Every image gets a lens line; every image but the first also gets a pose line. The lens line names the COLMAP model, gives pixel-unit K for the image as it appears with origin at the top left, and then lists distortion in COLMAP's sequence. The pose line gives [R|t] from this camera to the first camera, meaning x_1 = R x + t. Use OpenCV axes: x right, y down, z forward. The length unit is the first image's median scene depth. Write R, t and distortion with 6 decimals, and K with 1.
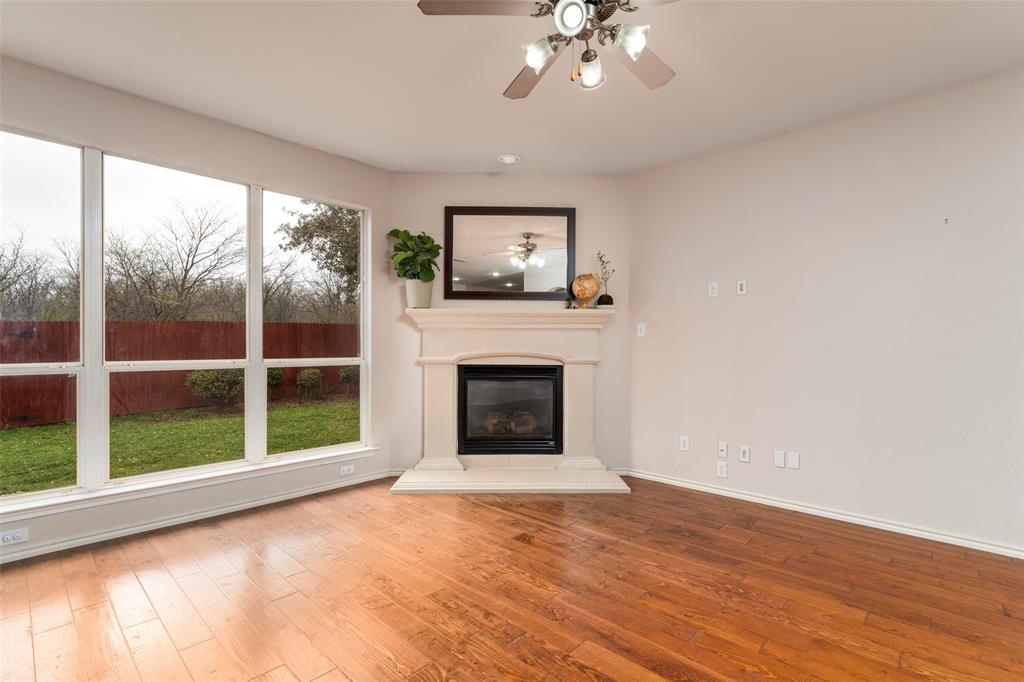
lens RADIAL K [[473.7, 0, 512.0], [0, 473.7, 341.0], [0, 0, 1]] dist [0.001941, 0.000267]
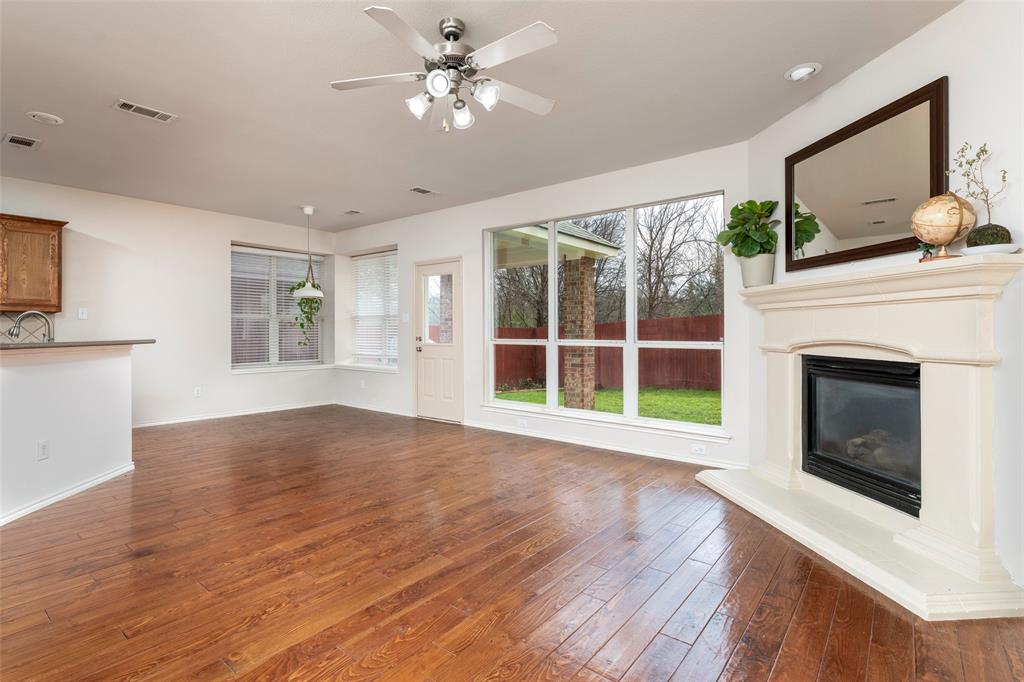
lens RADIAL K [[492.5, 0, 511.2], [0, 492.5, 330.4], [0, 0, 1]] dist [0.001047, 0.000156]
pose [[0.084826, 0.000528, -0.996396, 0.665144], [0.016288, 0.999866, 0.001916, 0.001392], [0.996263, -0.016392, 0.084806, 0.462804]]
